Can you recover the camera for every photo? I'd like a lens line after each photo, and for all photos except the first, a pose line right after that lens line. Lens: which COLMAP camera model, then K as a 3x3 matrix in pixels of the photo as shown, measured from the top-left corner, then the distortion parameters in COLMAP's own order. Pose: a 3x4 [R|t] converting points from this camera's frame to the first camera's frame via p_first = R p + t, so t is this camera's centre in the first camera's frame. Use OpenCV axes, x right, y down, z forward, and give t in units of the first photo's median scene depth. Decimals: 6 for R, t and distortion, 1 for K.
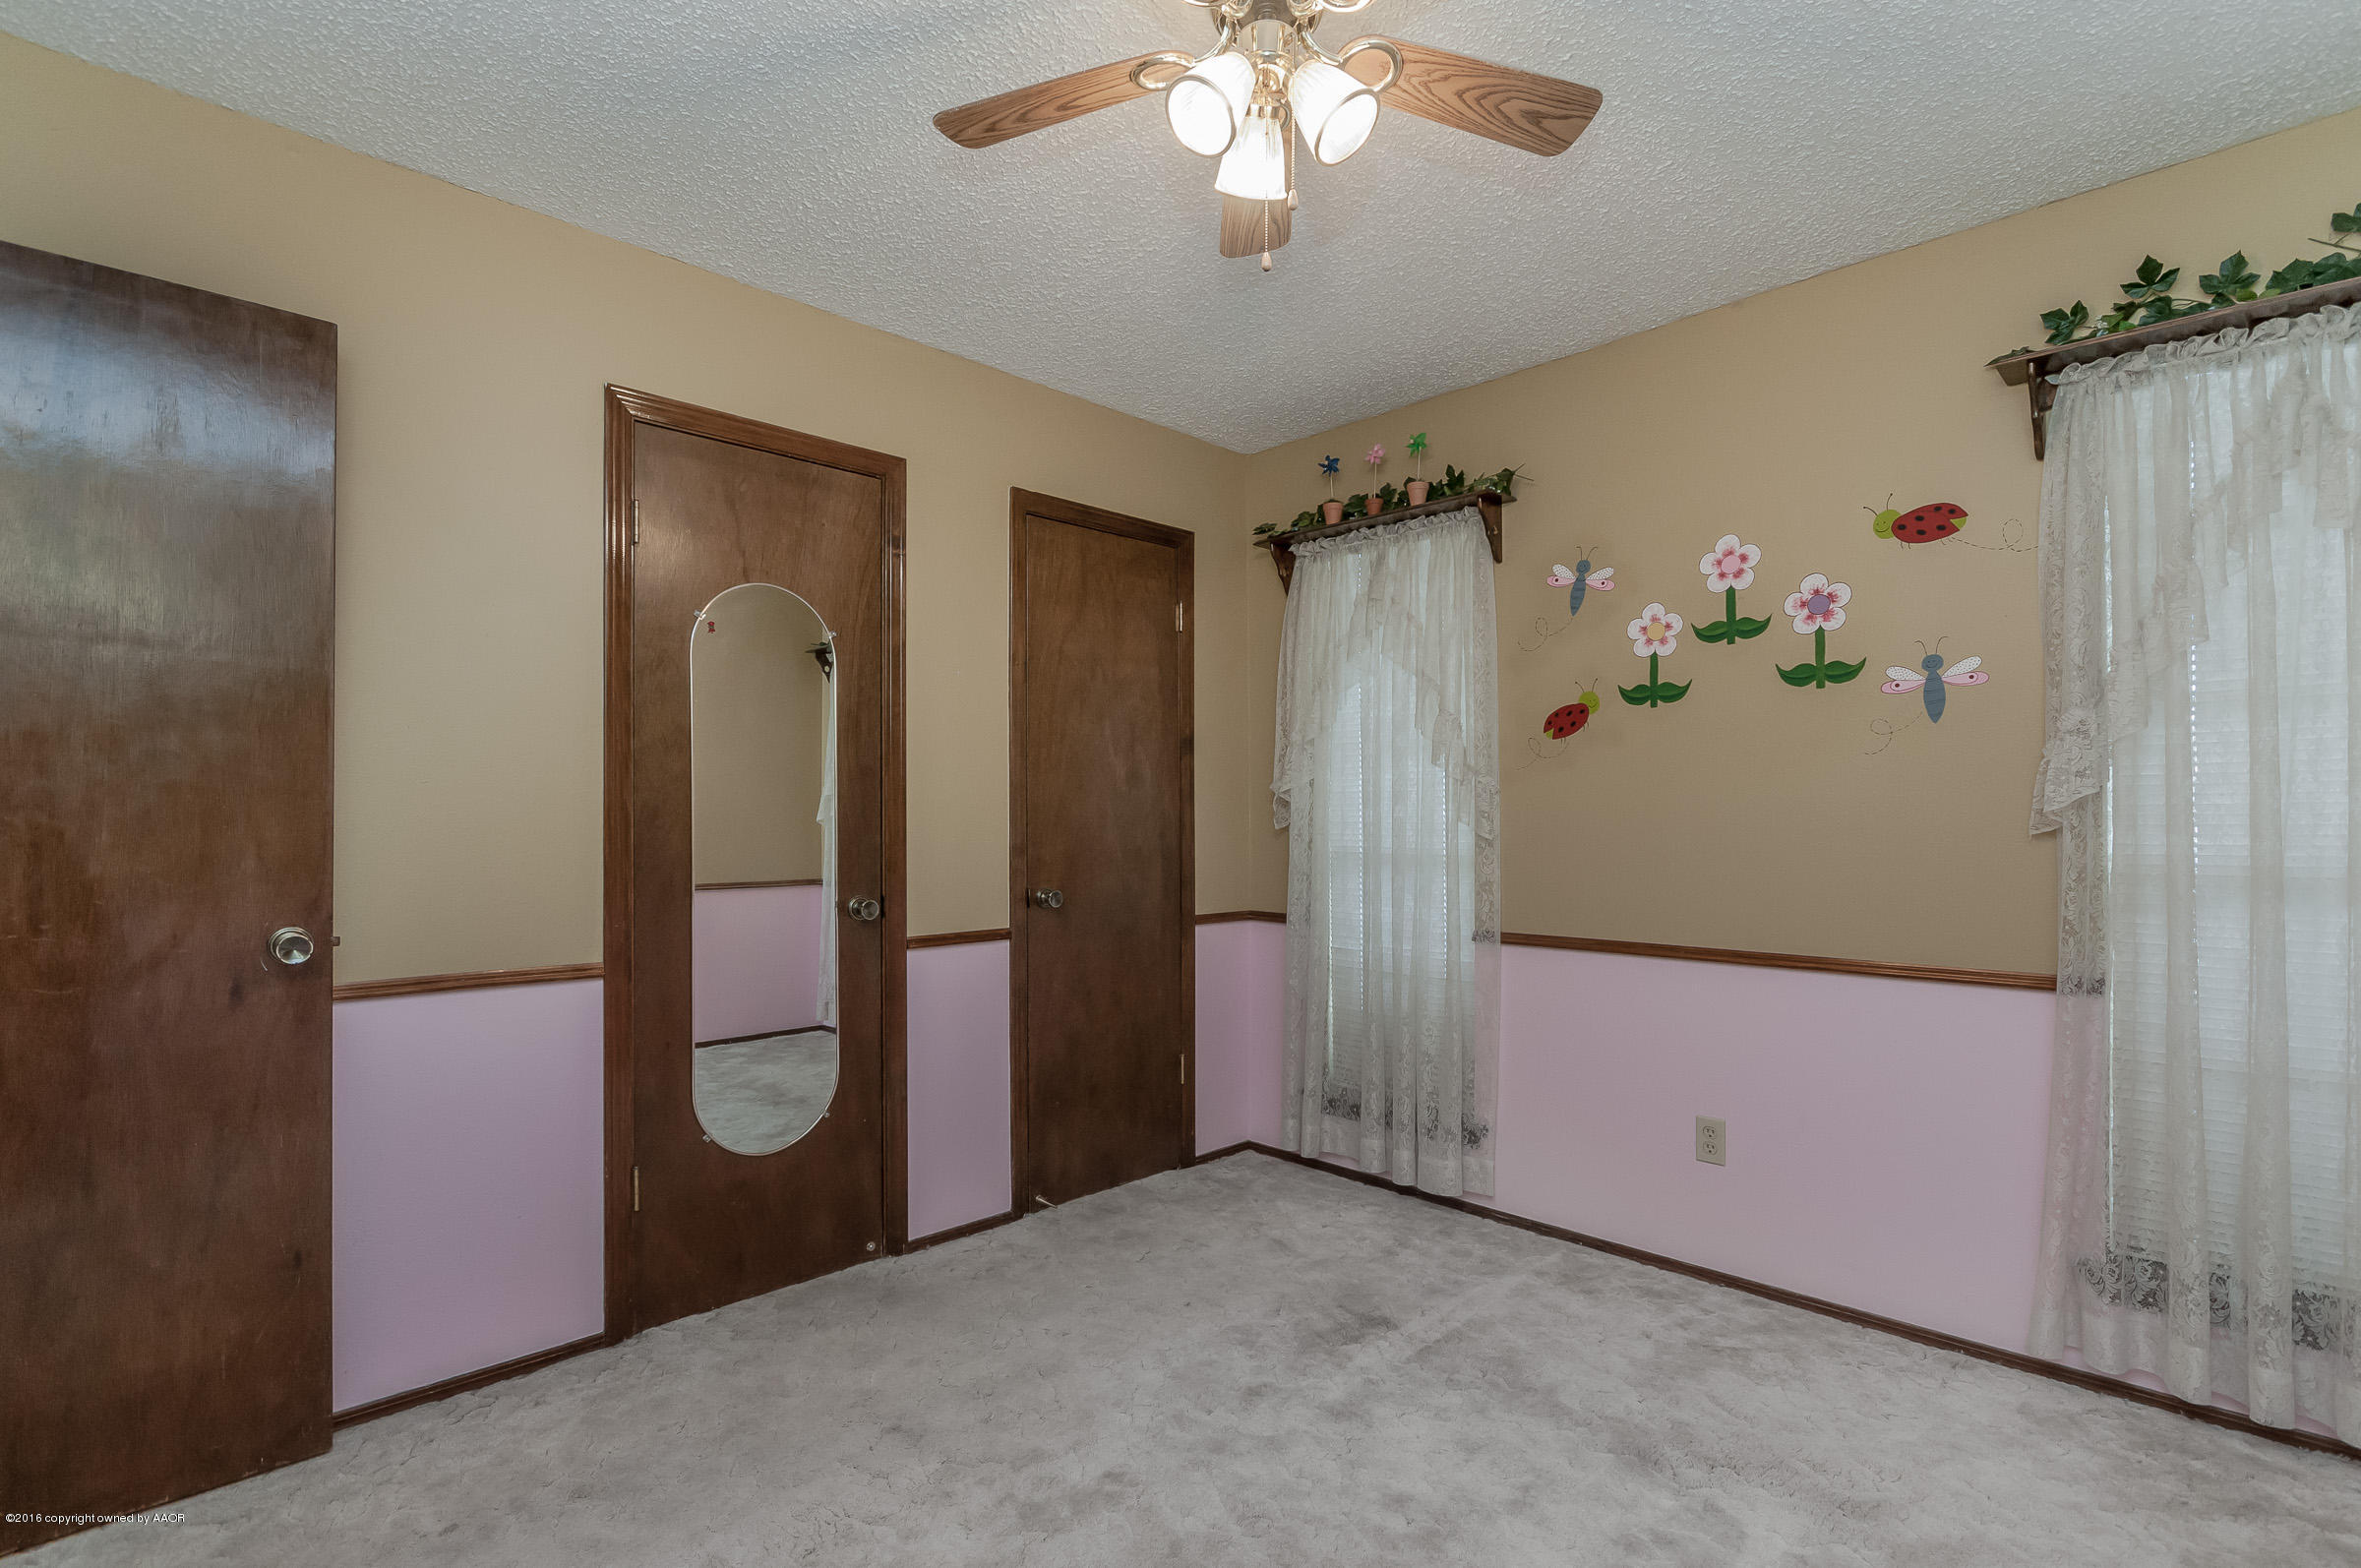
lens RADIAL K [[1123.8, 0, 1179.6], [0, 1123.8, 795.8], [0, 0, 1]] dist [-0.003395, -0.001570]
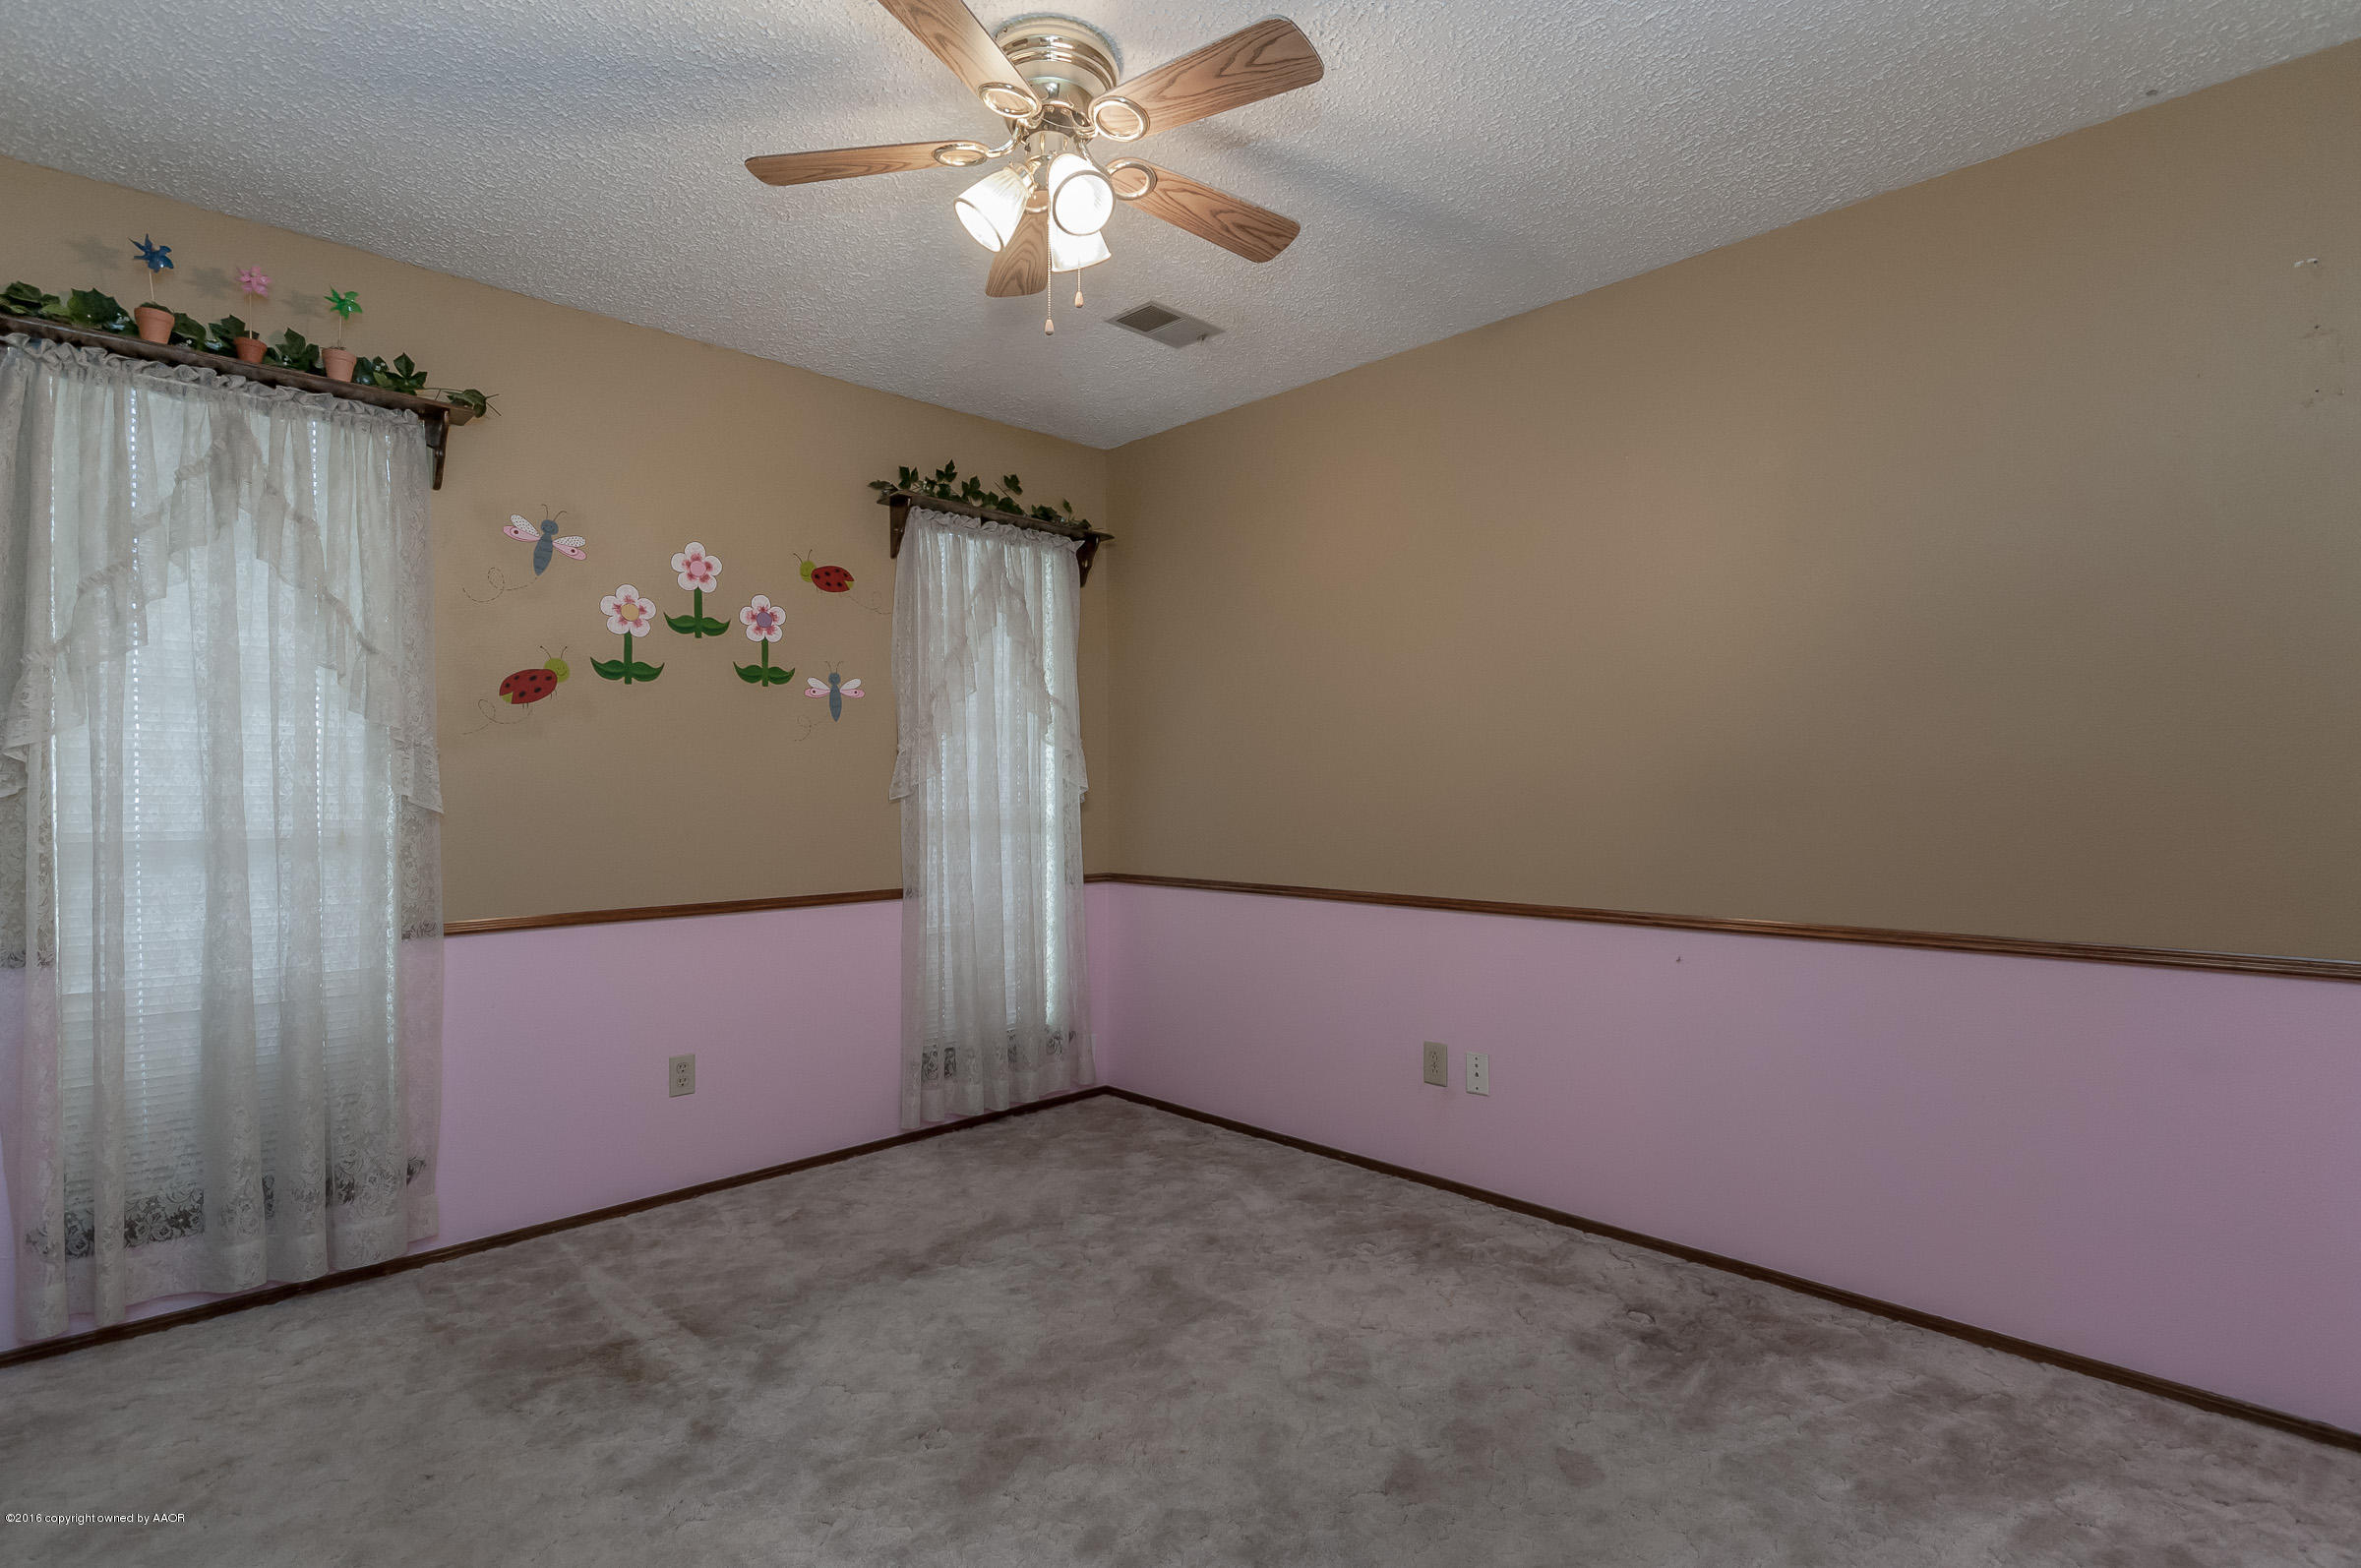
lens RADIAL K [[1123.8, 0, 1179.3], [0, 1123.8, 789.4], [0, 0, 1]] dist [-0.003395, -0.001570]
pose [[-0.006671, 0.007459, 0.999950, -0.651186], [-0.010058, 0.999921, -0.007526, 0.023484], [-0.999927, -0.010107, -0.006596, 0.504225]]
